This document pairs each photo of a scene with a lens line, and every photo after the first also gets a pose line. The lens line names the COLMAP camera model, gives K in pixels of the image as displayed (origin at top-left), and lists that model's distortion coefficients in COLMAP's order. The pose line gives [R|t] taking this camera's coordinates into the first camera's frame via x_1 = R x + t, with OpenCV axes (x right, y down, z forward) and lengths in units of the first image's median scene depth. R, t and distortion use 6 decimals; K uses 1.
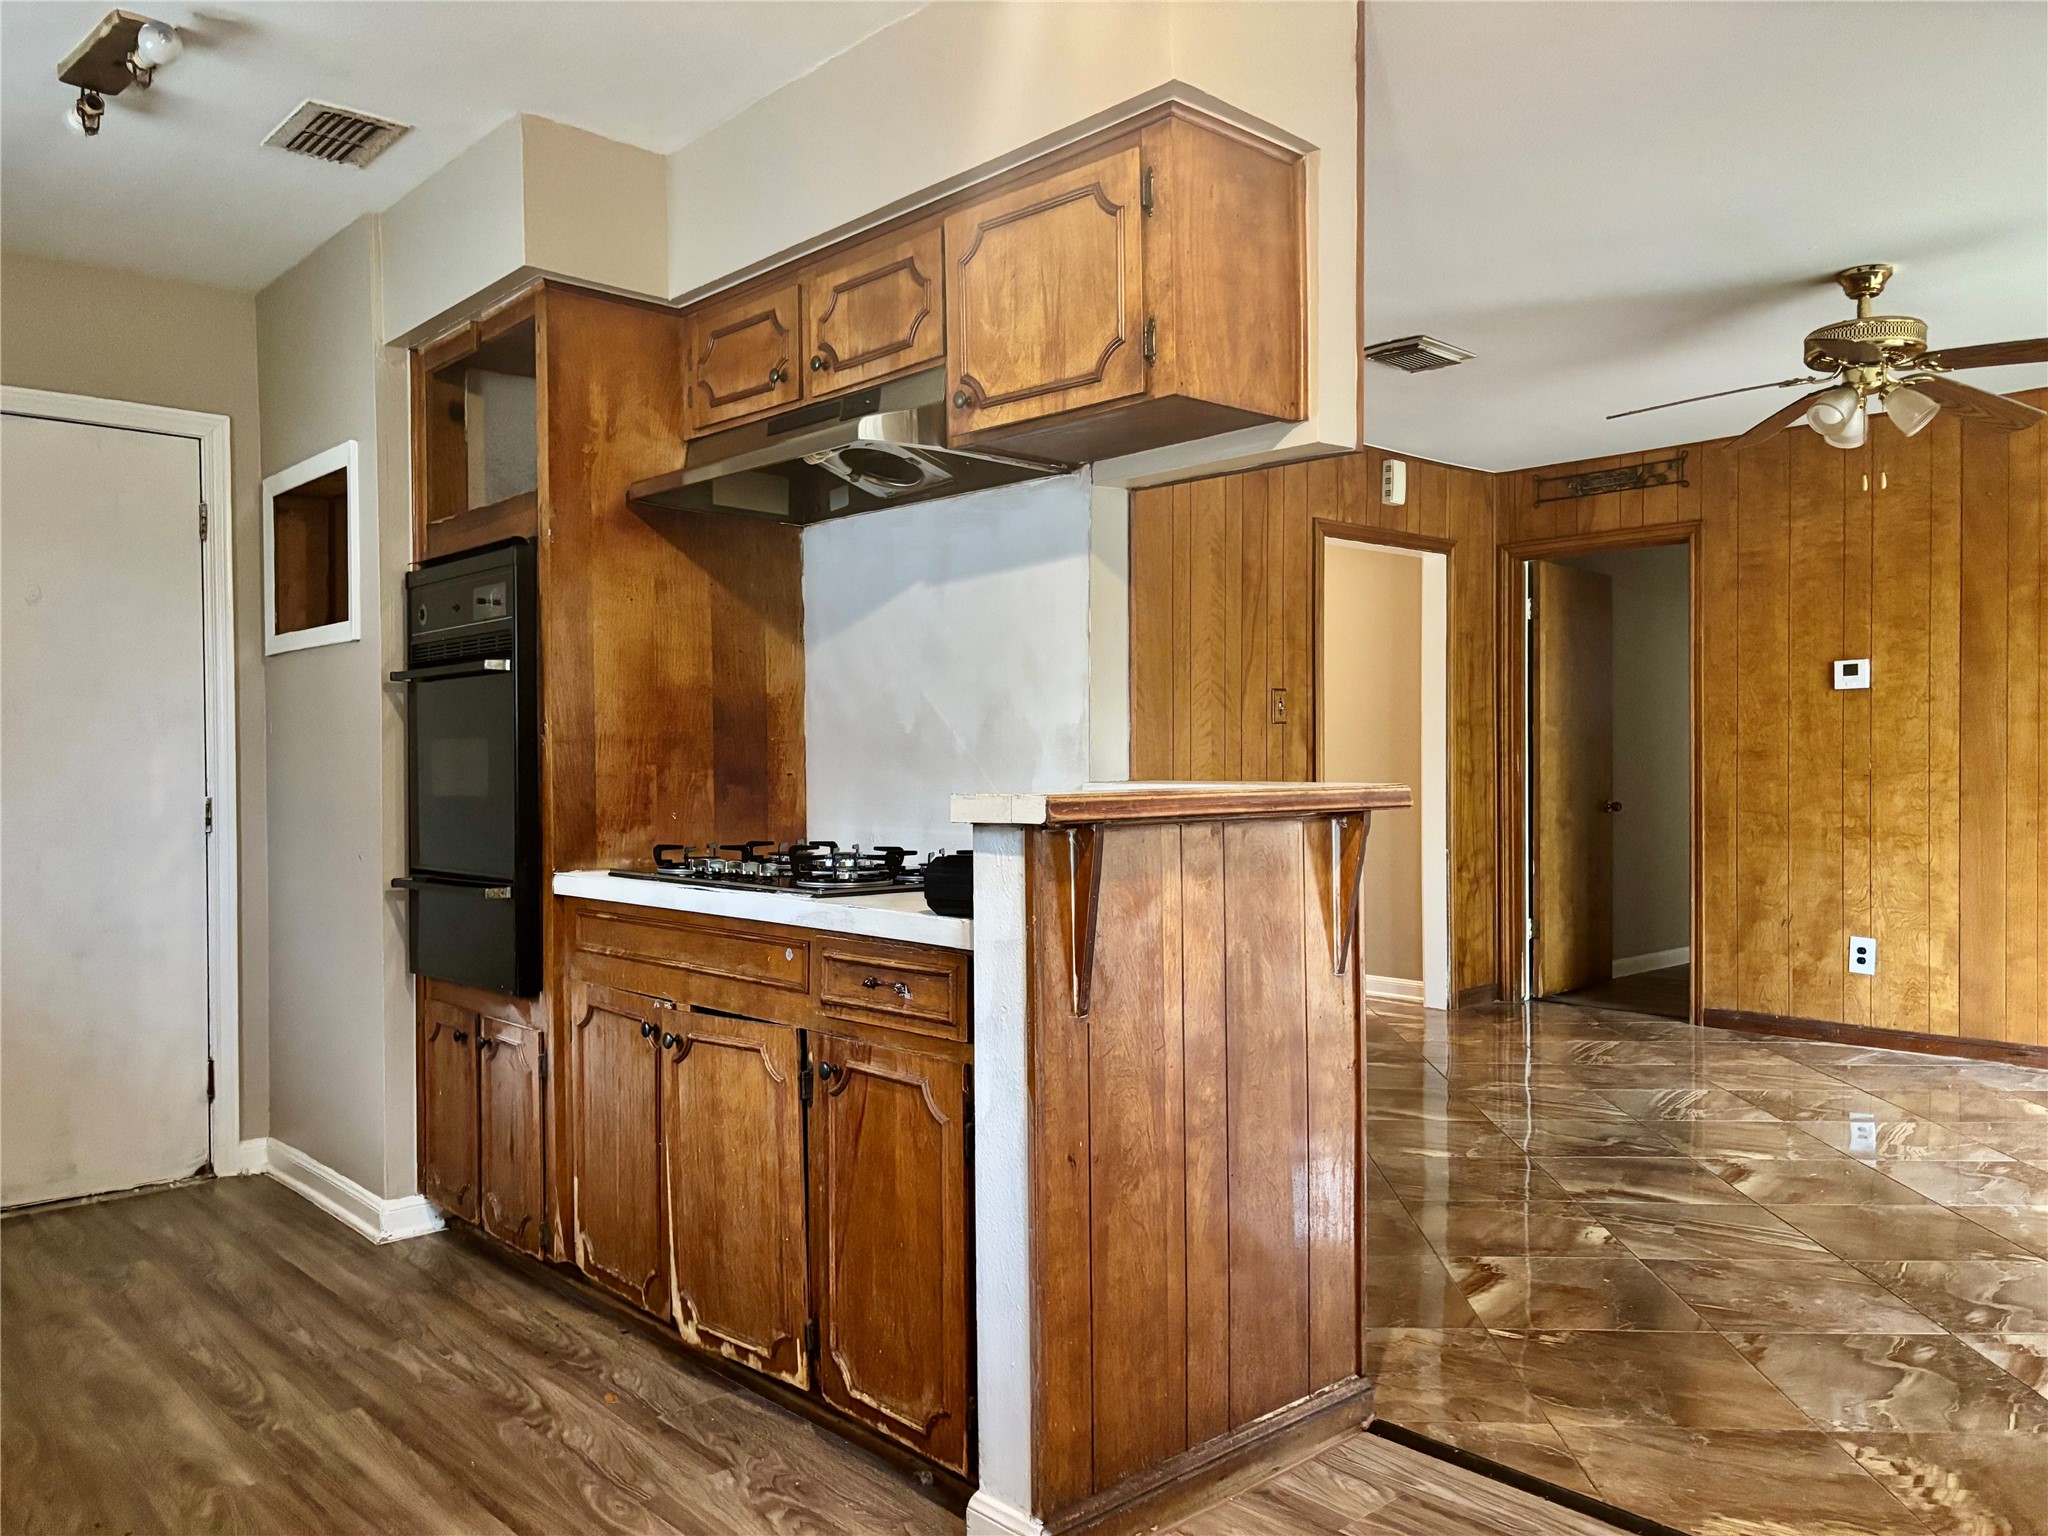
lens RADIAL K [[1561.1, 0, 1003.0], [0, 1561.1, 806.6], [0, 0, 1]] dist [0.027202, -0.029518]
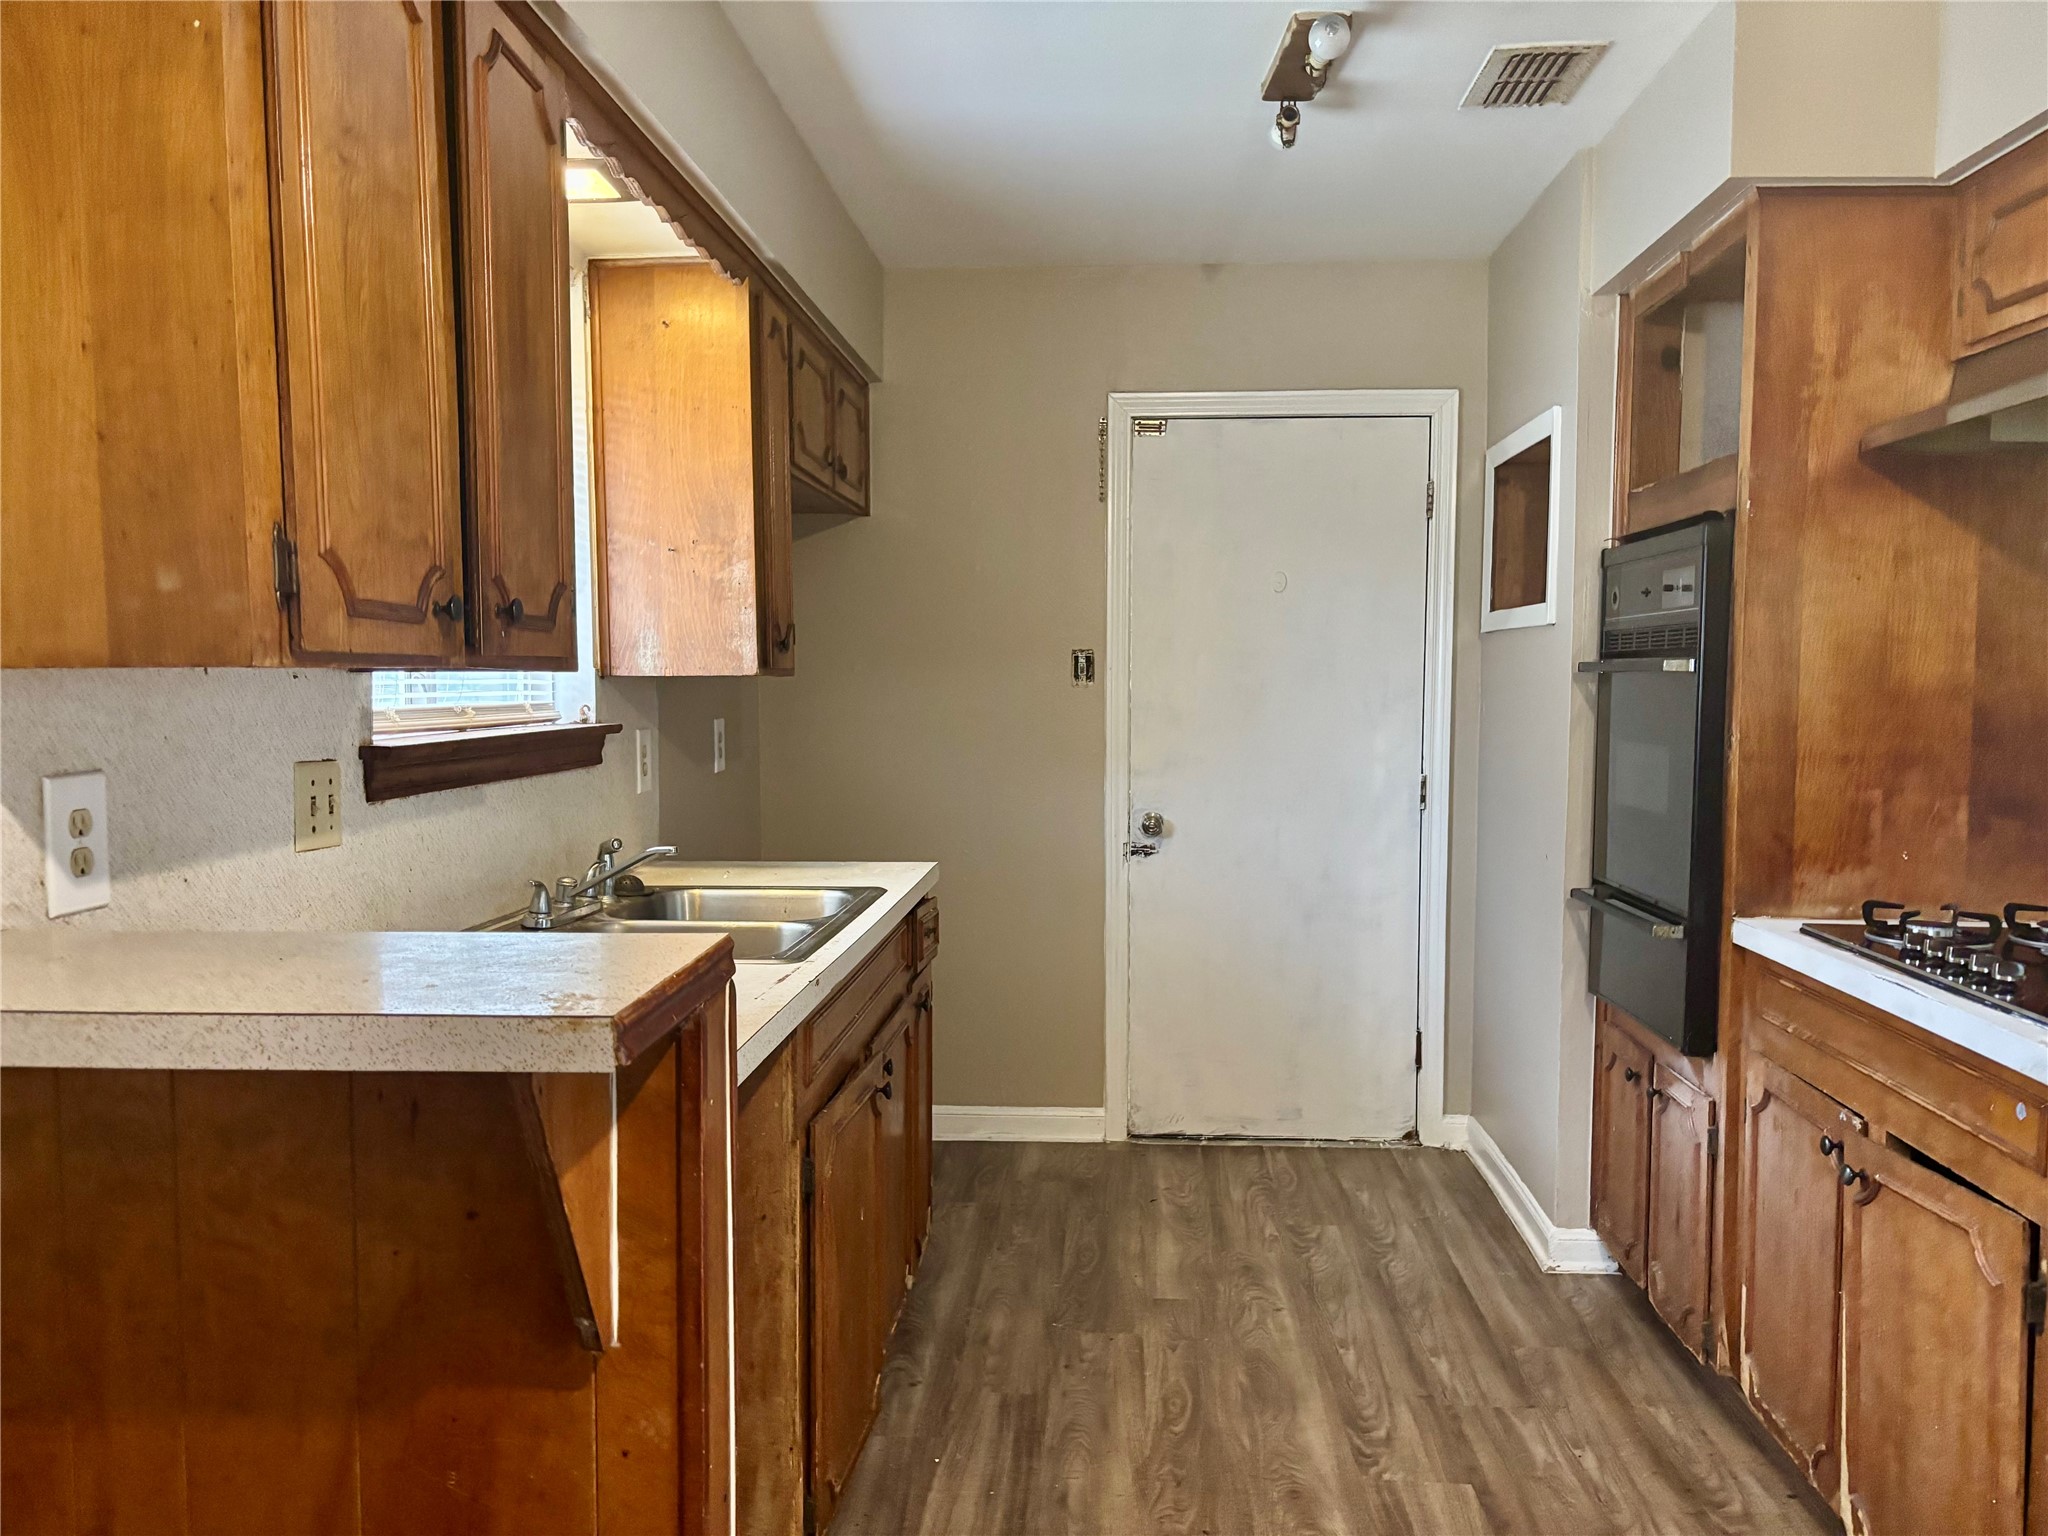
lens RADIAL K [[1561.1, 0, 1003.0], [0, 1561.1, 806.6], [0, 0, 1]] dist [0.027202, -0.029518]
pose [[0.703029, 0.056638, -0.708902, 0.025435], [-0.020153, 0.998010, 0.059751, -0.055928], [0.710875, -0.027721, 0.702771, 0.136736]]
